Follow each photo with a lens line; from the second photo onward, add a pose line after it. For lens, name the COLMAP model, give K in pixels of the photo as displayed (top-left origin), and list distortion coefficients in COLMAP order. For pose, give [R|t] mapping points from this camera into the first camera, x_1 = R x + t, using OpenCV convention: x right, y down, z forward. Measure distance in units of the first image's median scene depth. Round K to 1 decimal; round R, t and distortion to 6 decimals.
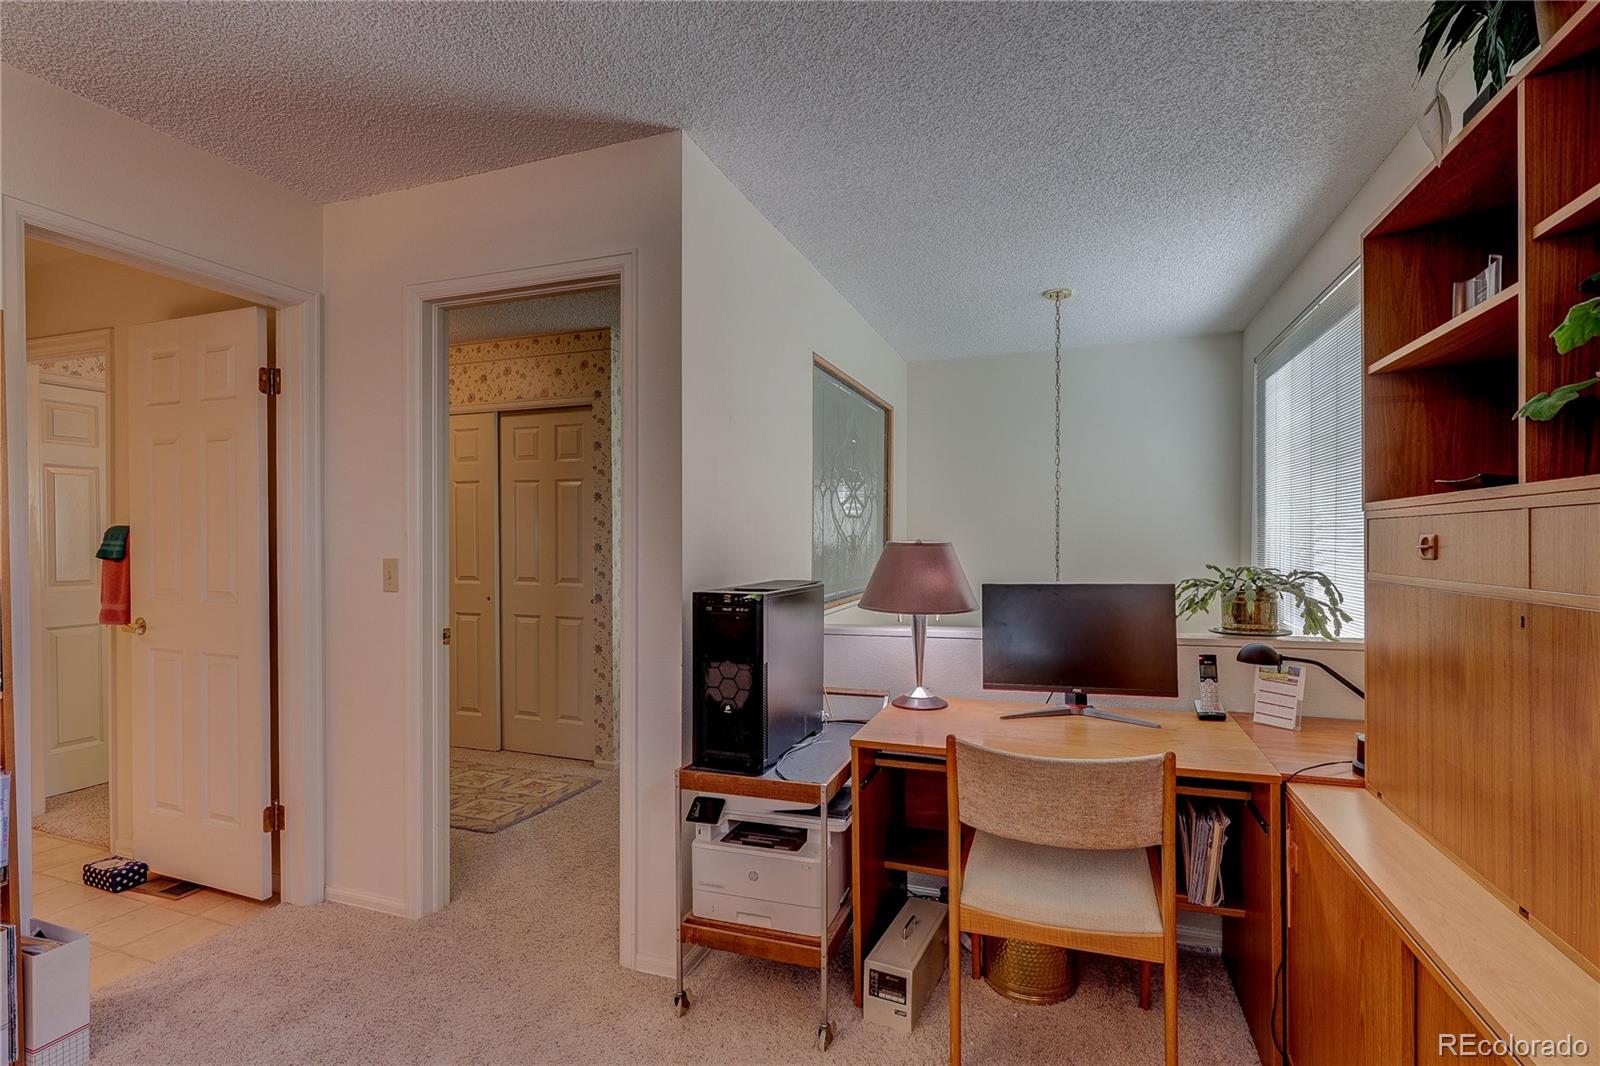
lens RADIAL K [[750.8, 0, 803.1], [0, 750.8, 543.2], [0, 0, 1]] dist [-0.006682, 0.001827]
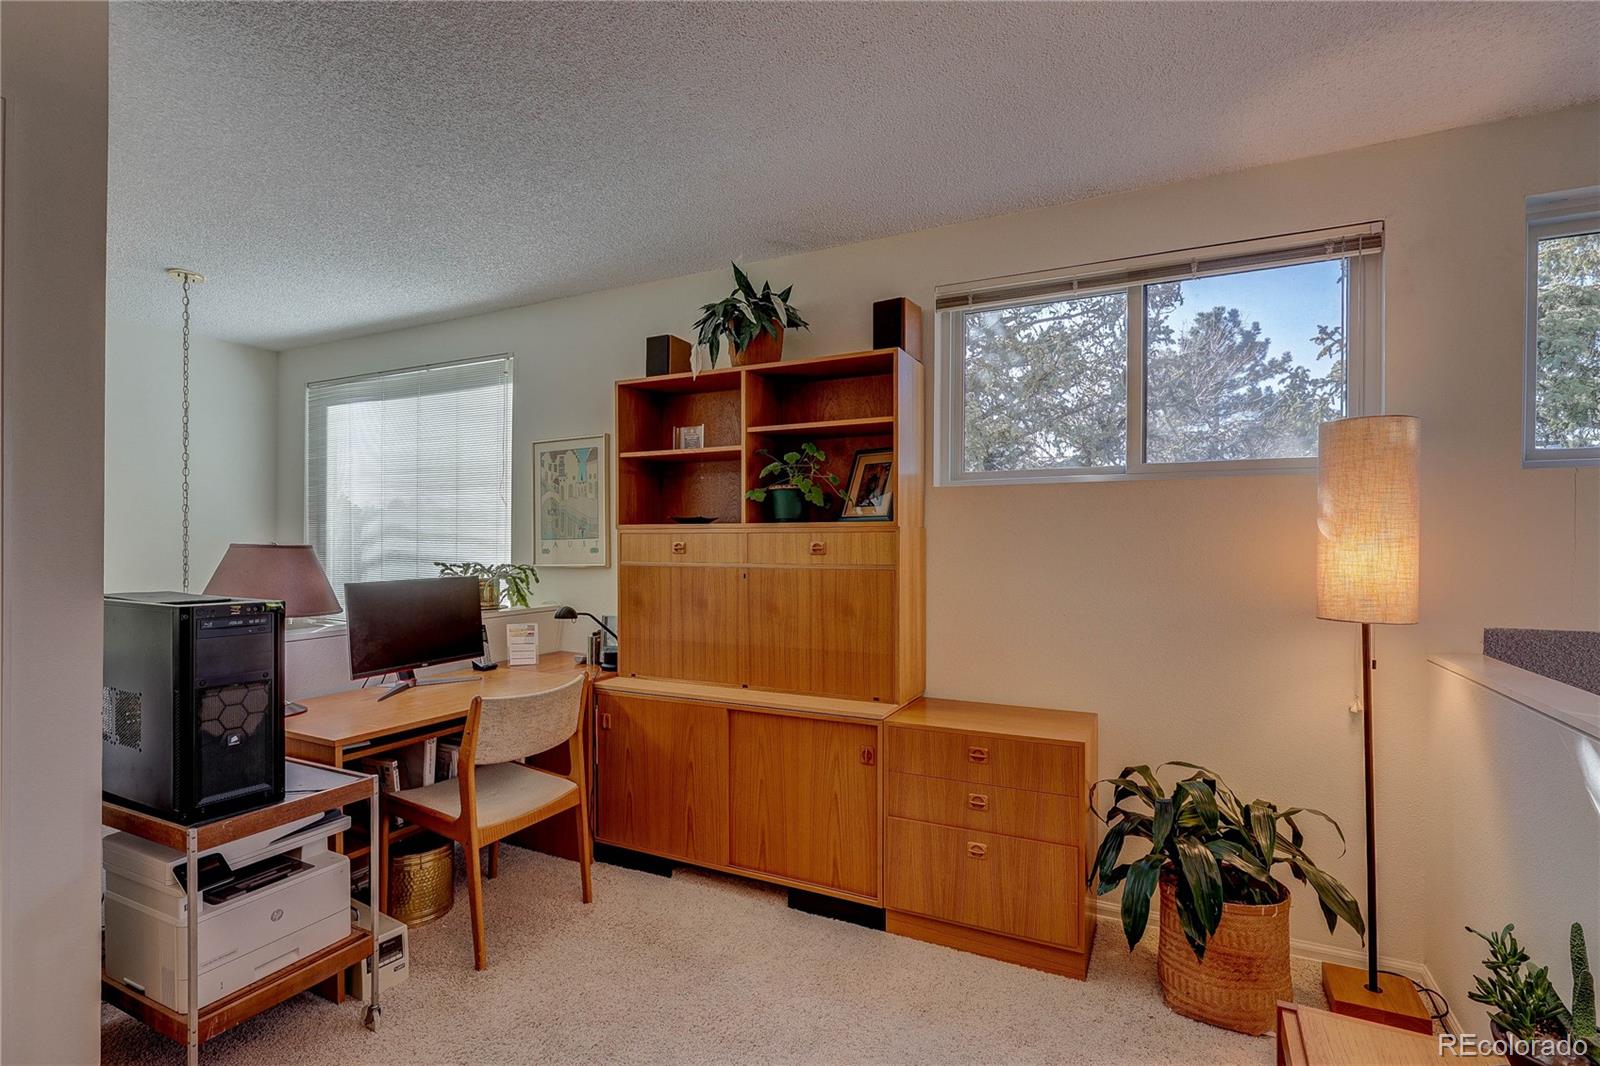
lens RADIAL K [[750.8, 0, 790.2], [0, 750.8, 541.9], [0, 0, 1]] dist [-0.006682, 0.001827]
pose [[0.123392, 0.007869, 0.992327, -0.865957], [0.000232, 0.999968, -0.007958, 0.003460], [-0.992358, 0.001212, 0.123386, 0.271827]]
